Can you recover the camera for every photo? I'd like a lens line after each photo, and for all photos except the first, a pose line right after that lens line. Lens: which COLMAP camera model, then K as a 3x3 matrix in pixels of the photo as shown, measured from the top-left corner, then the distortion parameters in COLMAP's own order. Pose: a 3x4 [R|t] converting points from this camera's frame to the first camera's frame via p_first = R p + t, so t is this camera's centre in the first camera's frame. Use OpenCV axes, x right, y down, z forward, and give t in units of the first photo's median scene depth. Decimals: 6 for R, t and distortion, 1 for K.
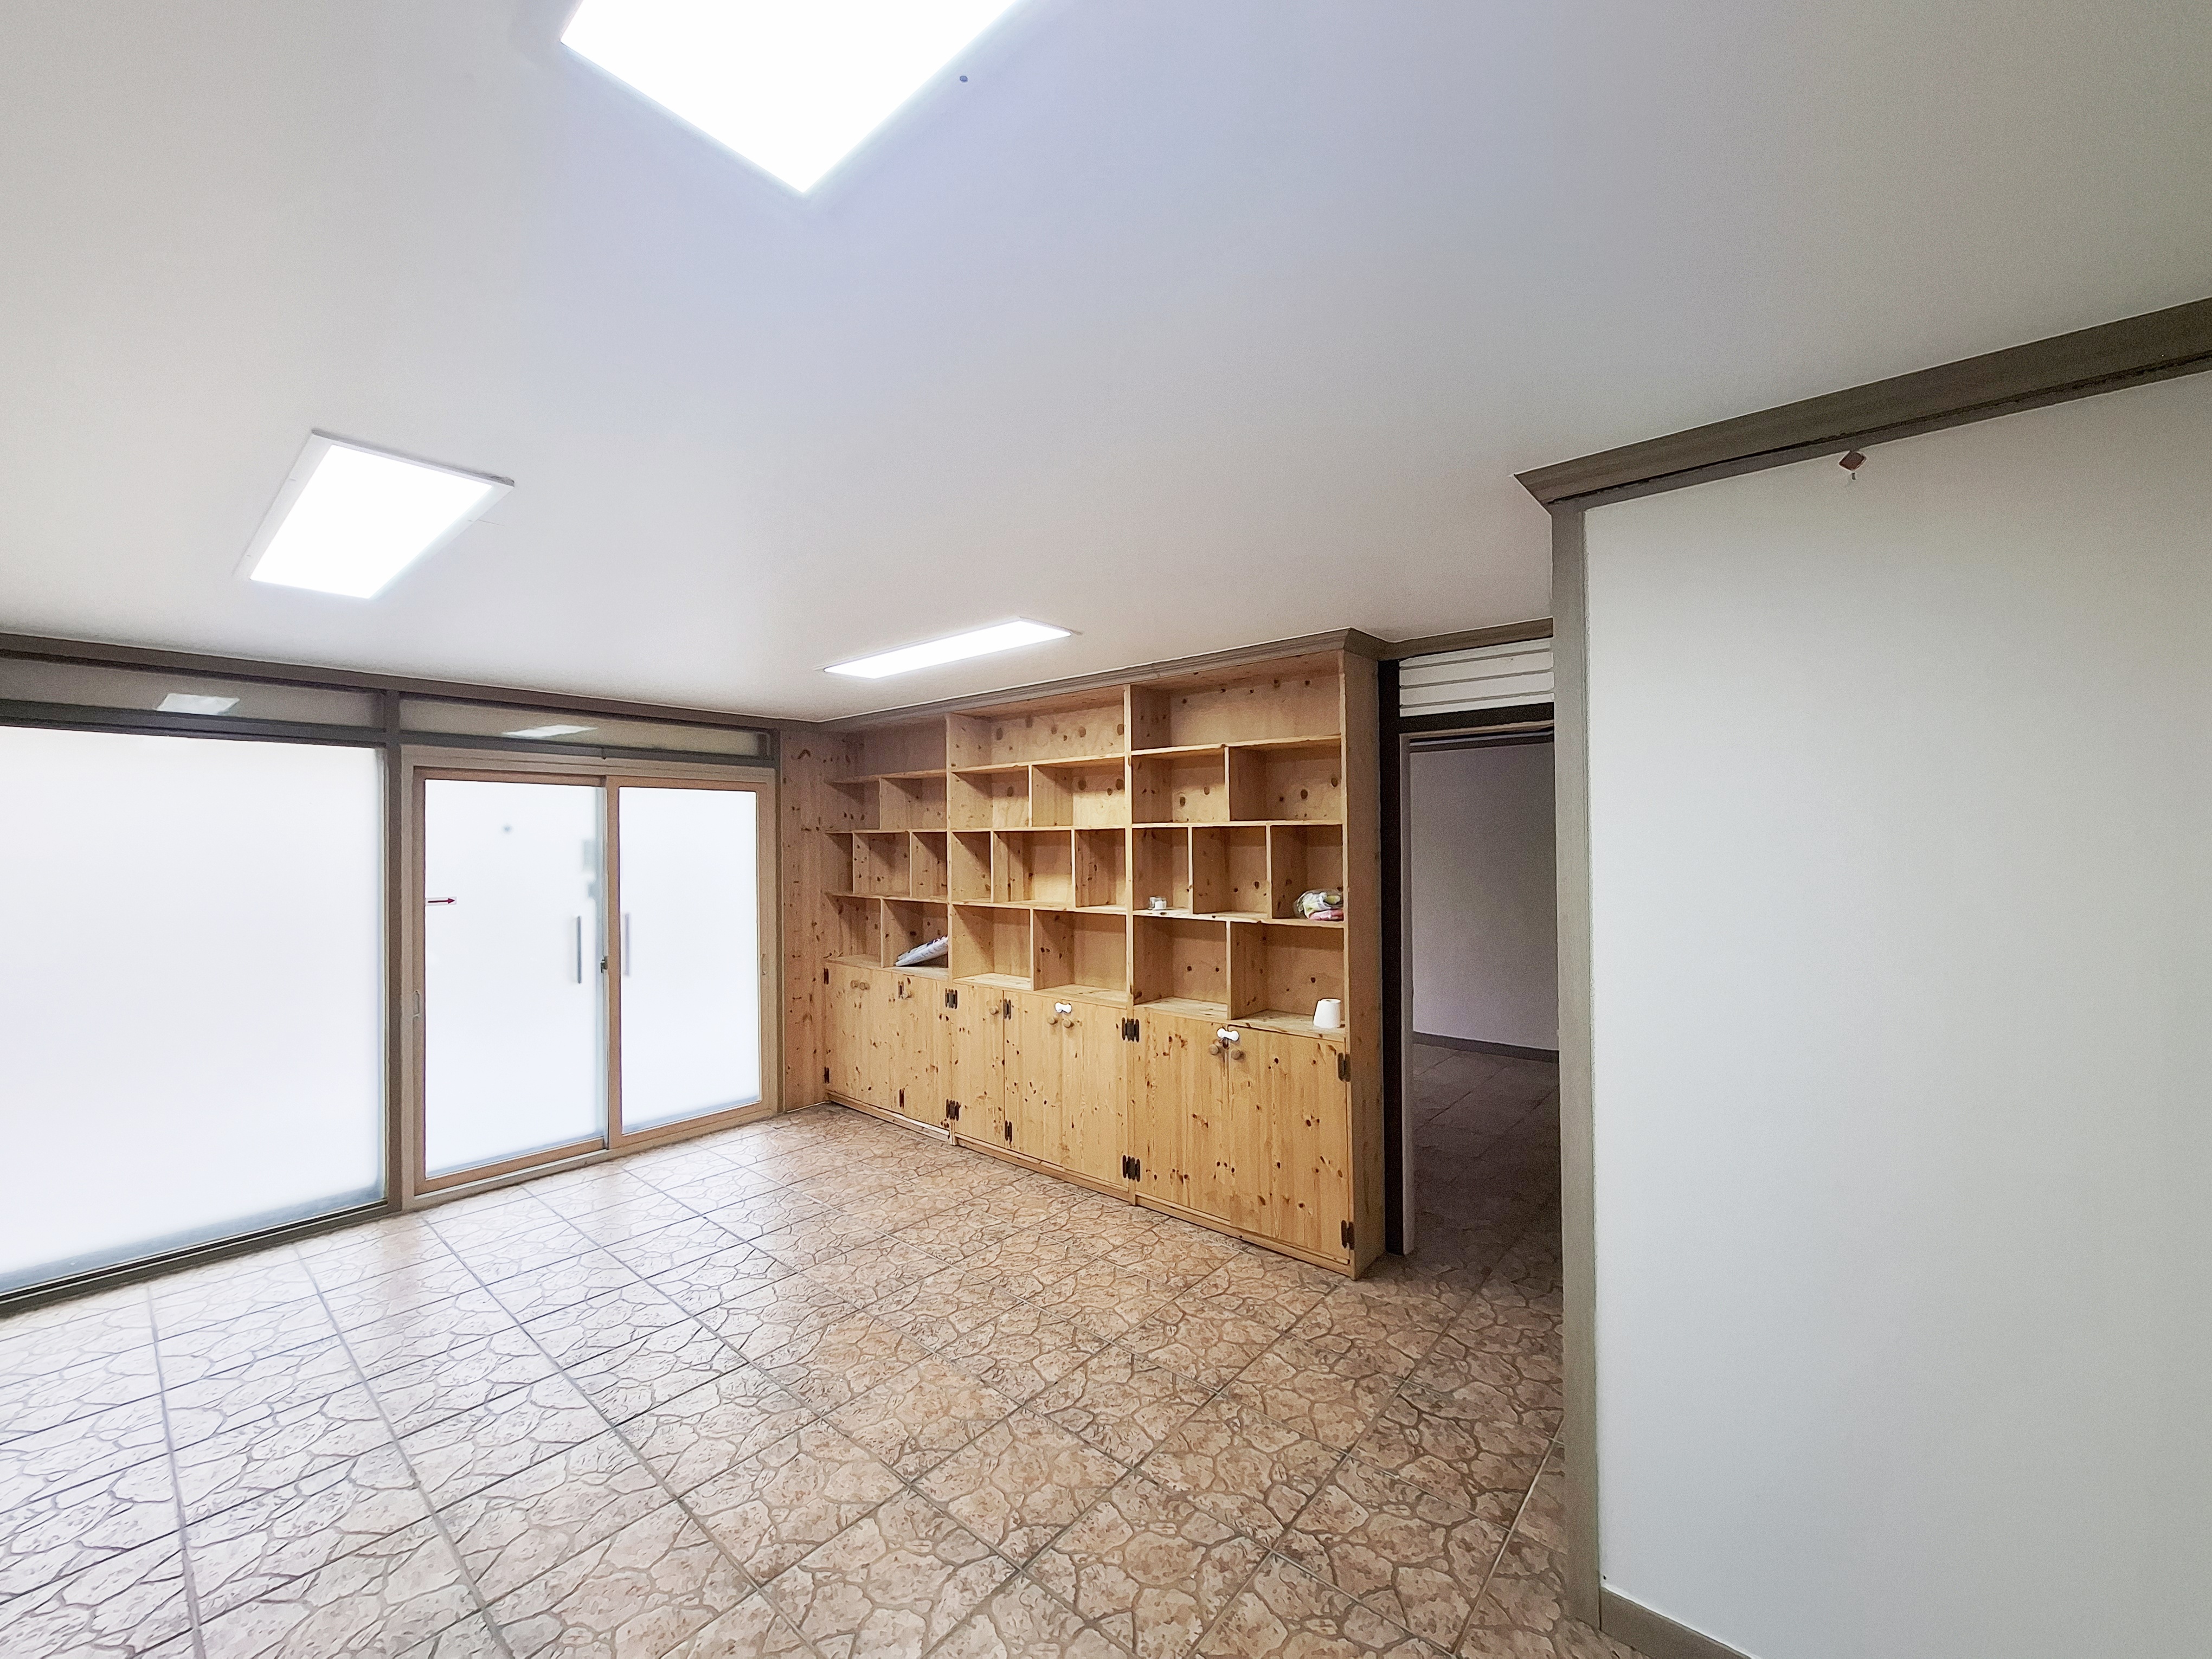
lens RADIAL K [[869.9, 0, 1090.8], [0, 869.9, 833.6], [0, 0, 1]] dist [-0.006316, 0.002131]
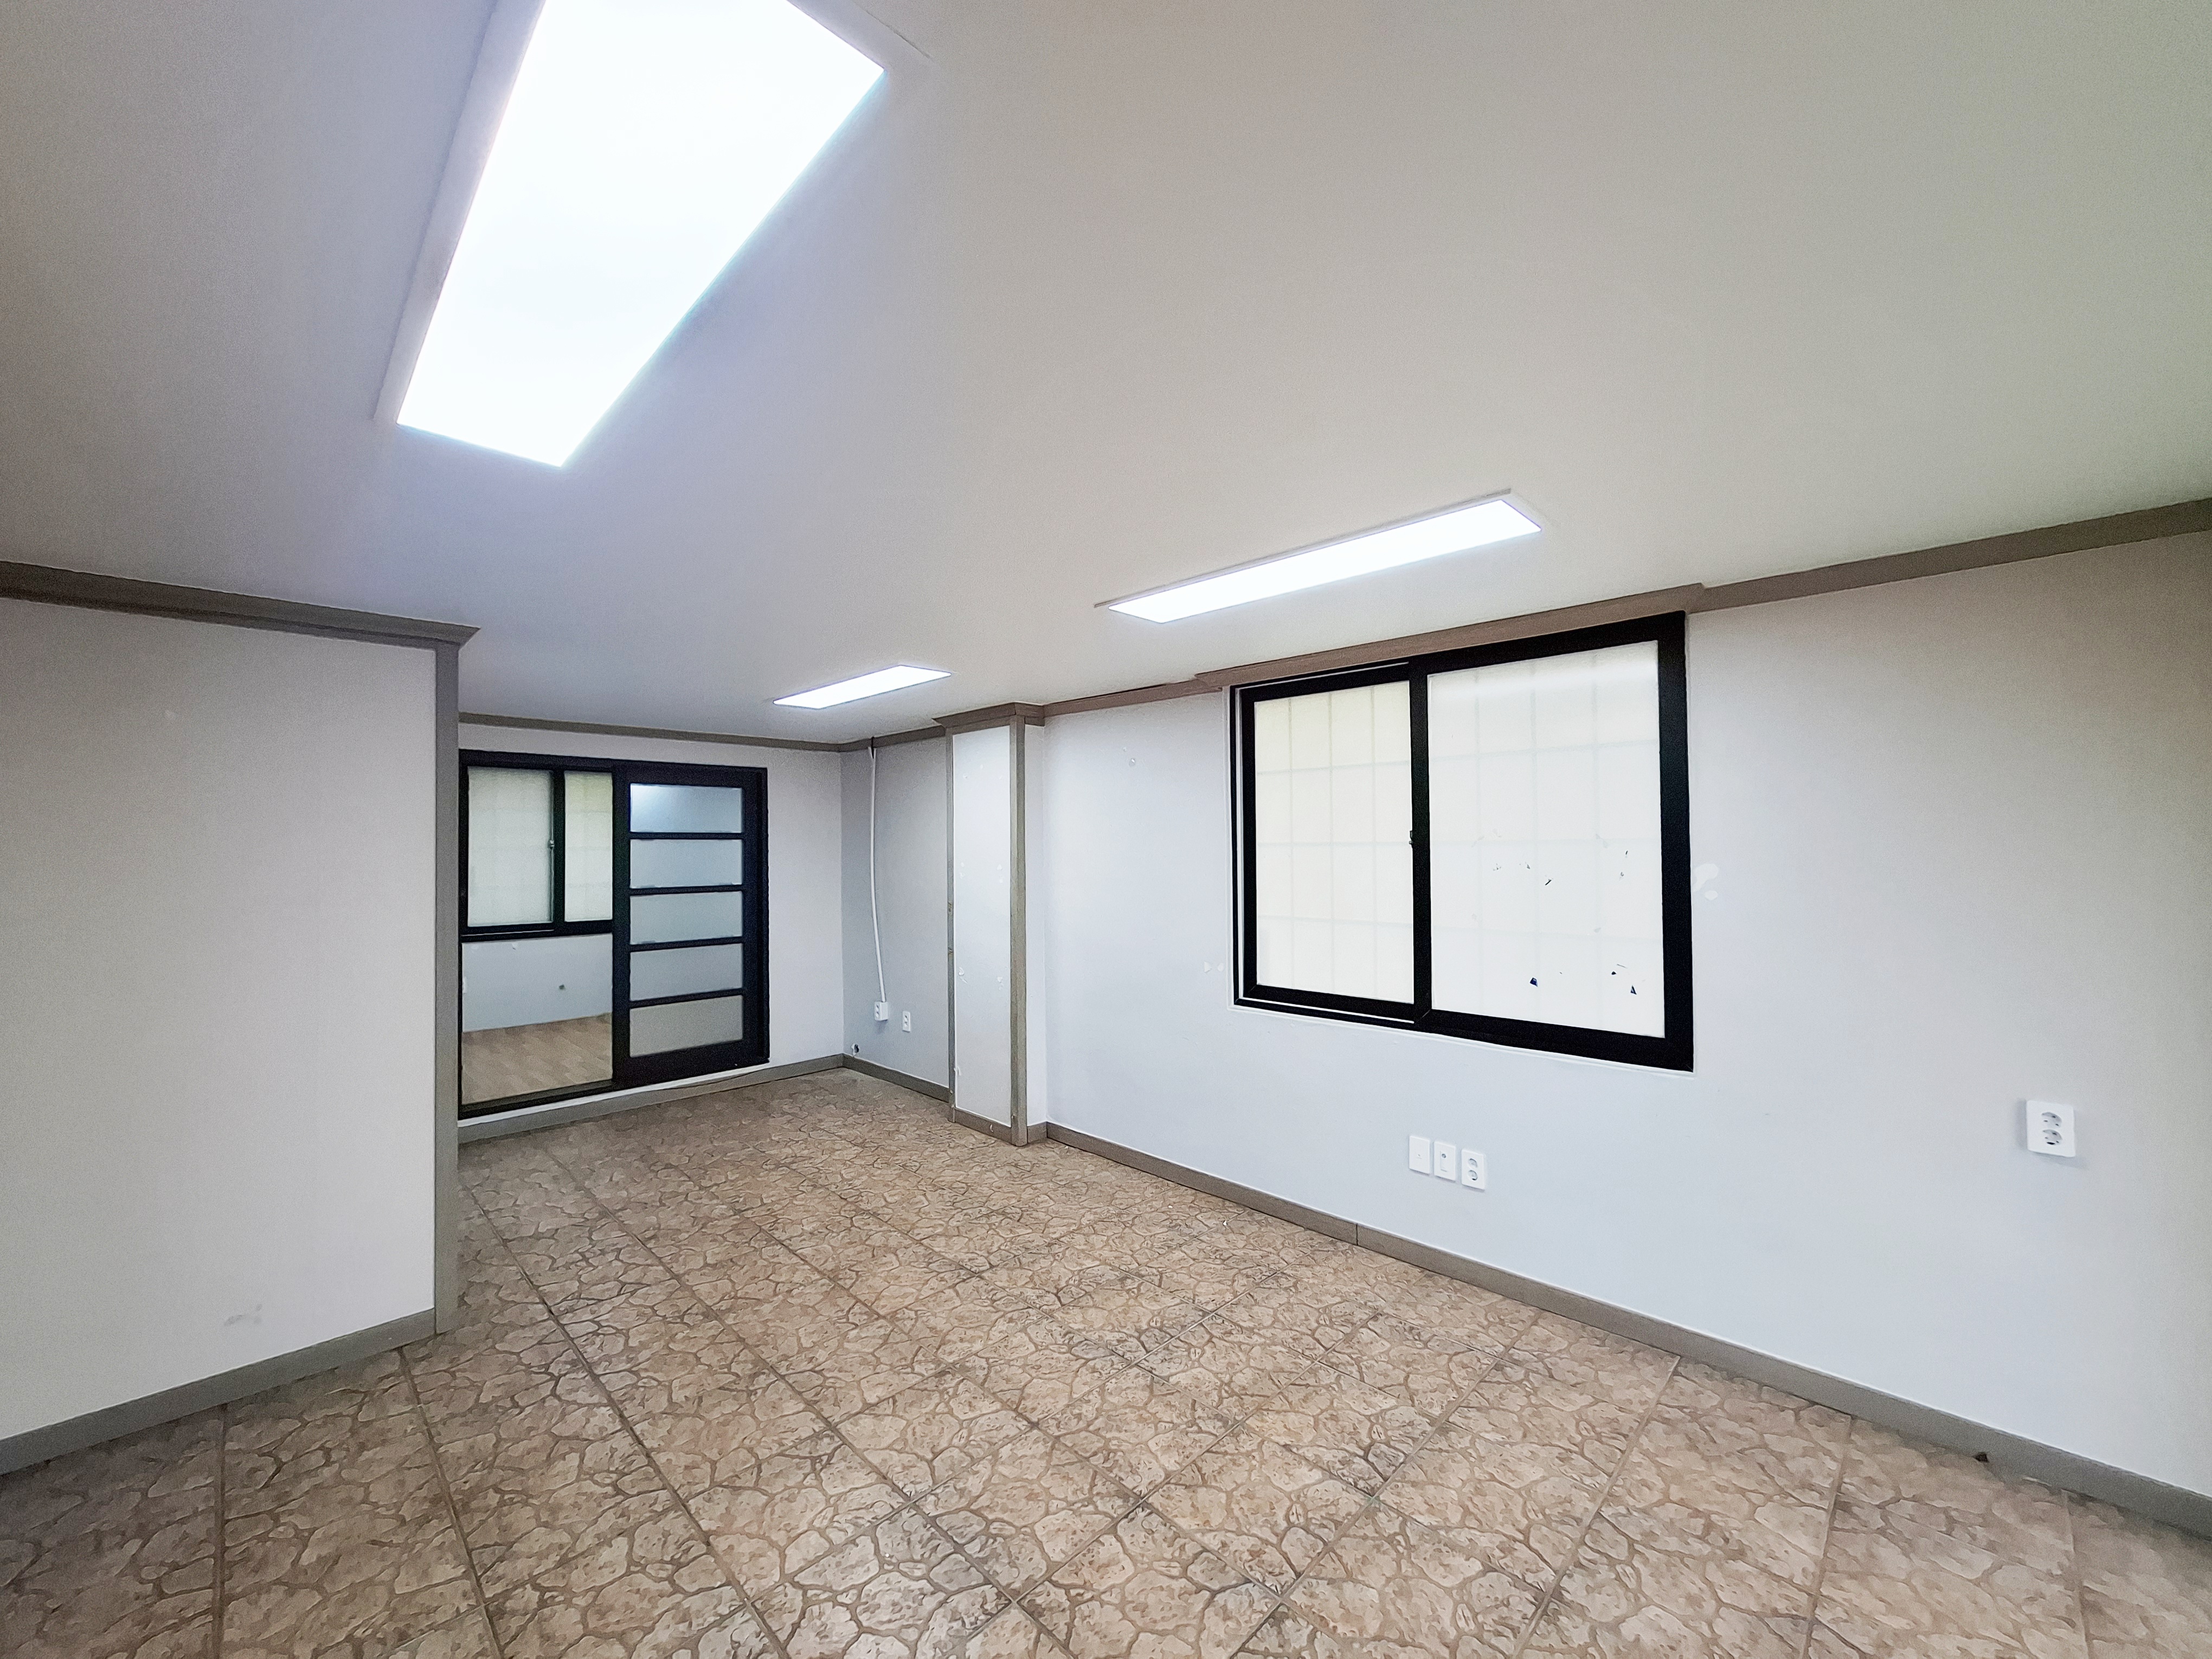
lens RADIAL K [[869.9, 0, 1092.6], [0, 869.9, 839.7], [0, 0, 1]] dist [-0.006316, 0.002131]
pose [[-0.996690, 0.018958, 0.079055, -0.400892], [0.017254, 0.999605, -0.022185, 0.020193], [-0.079444, -0.020748, -0.996623, 1.304549]]
